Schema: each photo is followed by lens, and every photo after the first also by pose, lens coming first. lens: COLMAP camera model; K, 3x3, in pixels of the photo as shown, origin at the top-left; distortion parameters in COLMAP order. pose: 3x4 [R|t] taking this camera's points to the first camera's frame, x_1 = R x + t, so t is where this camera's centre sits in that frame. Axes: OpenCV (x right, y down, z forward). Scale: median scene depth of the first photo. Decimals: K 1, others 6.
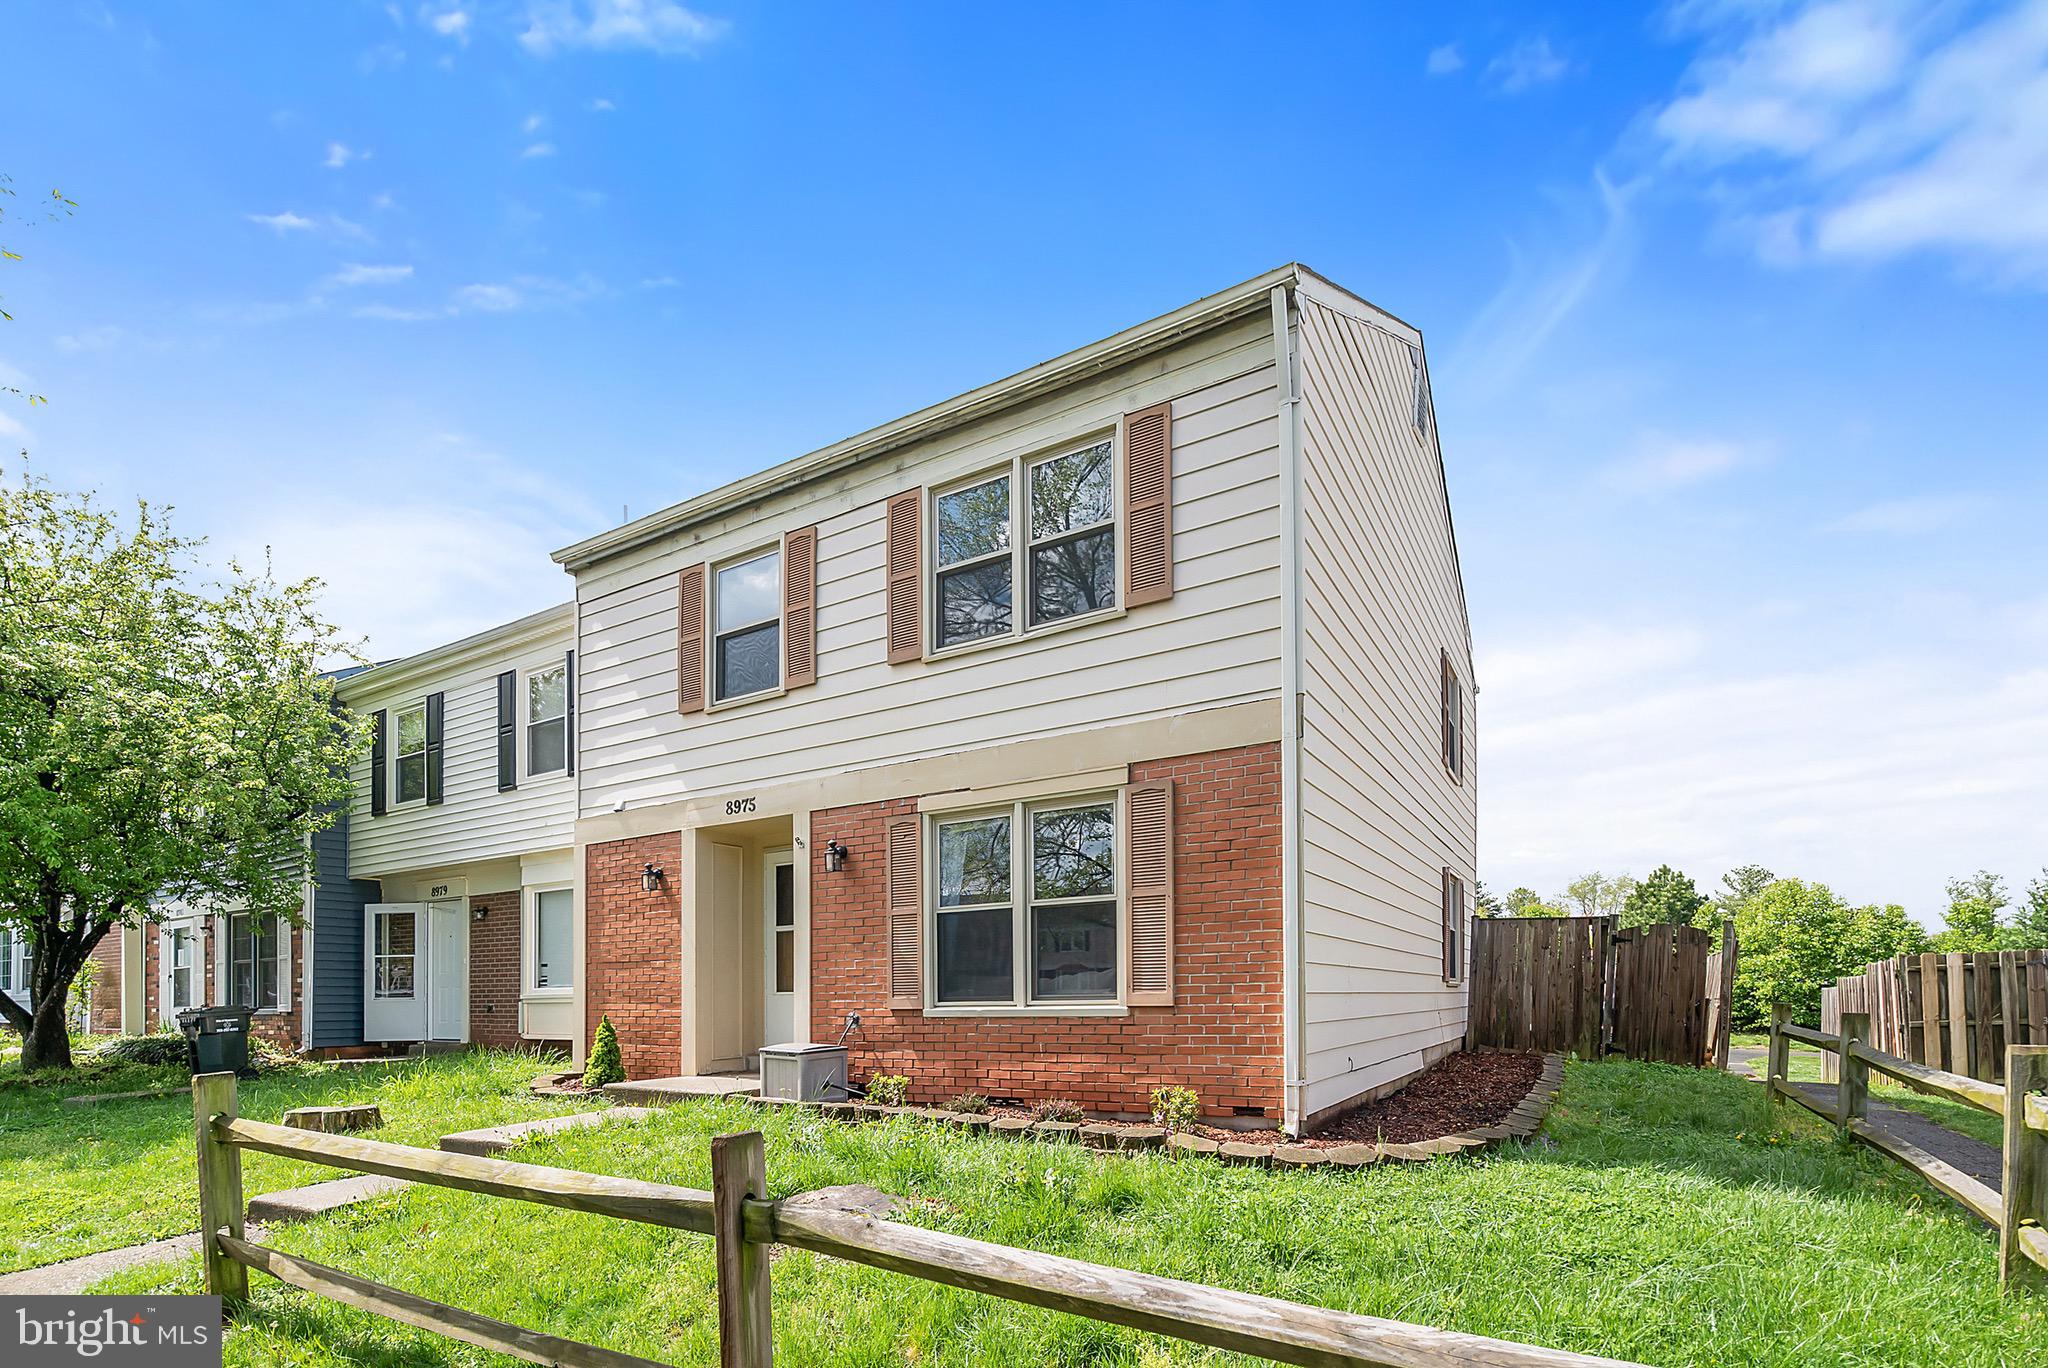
lens RADIAL K [[964.7, 0, 933.8], [0, 964.7, 981.4], [0, 0, 1]] dist [0.000434, 0.000485]
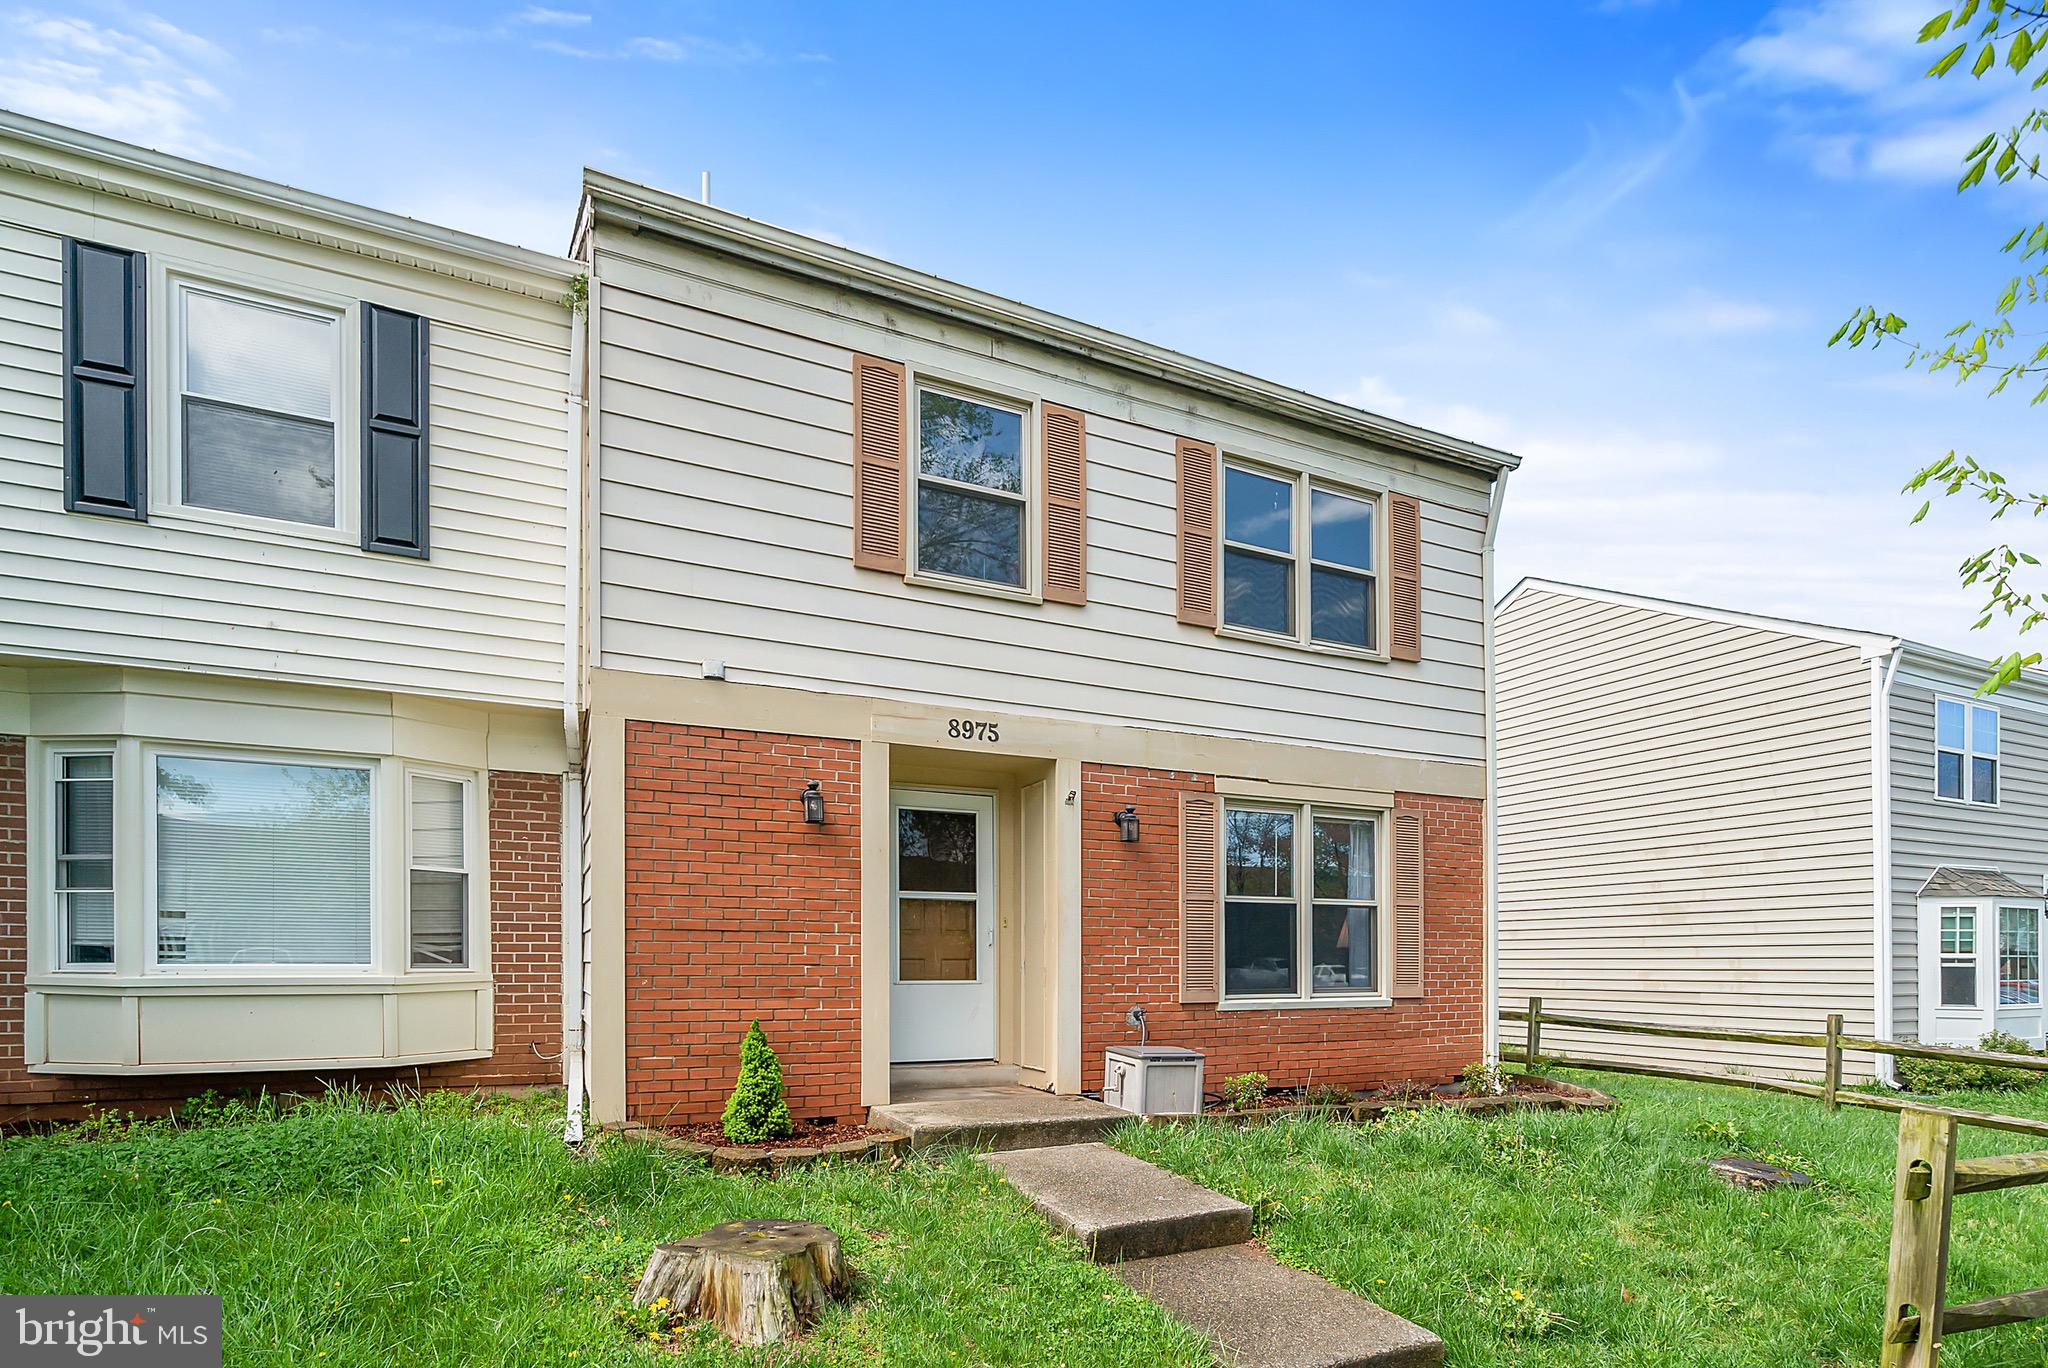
lens RADIAL K [[979.1, 0, 1063.3], [0, 979.1, 961.9], [0, 0, 1]] dist [-0.000675, 0.000353]
pose [[0.550784, 0.017612, 0.834462, -0.839202], [-0.022219, 0.999732, -0.006434, -0.001130], [-0.834352, -0.014998, 0.551028, 0.563539]]
